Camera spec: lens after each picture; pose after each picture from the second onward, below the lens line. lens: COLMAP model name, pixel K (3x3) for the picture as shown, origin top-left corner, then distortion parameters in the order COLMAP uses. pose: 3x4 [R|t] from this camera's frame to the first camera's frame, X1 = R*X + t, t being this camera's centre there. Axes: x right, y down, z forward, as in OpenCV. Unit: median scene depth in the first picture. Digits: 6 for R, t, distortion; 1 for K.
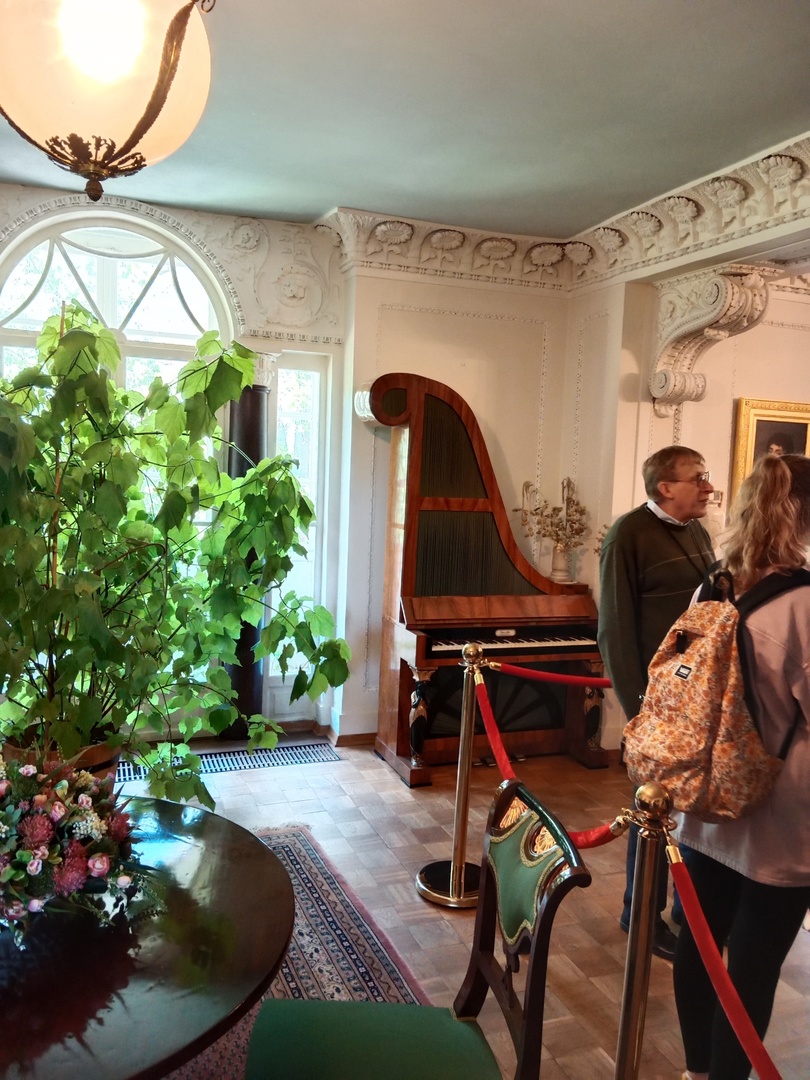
lens RADIAL K [[817.2, 0, 405.0], [0, 817.2, 540.0], [0, 0, 1]] dist [0.092398, -0.151920]
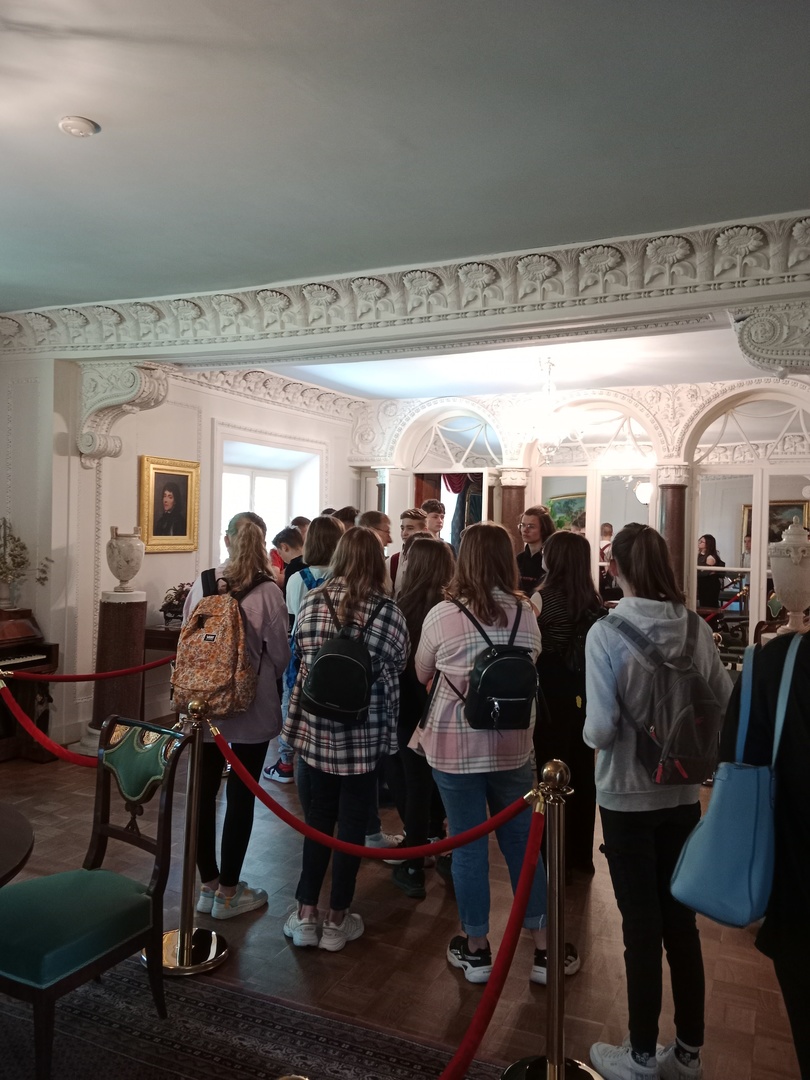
lens RADIAL K [[817.2, 0, 405.0], [0, 817.2, 540.0], [0, 0, 1]] dist [0.092398, -0.151920]
pose [[0.694060, -0.039741, 0.718819, -0.282341], [0.063078, 0.997992, -0.005730, -0.003988], [-0.717148, 0.049319, 0.695173, -0.227208]]
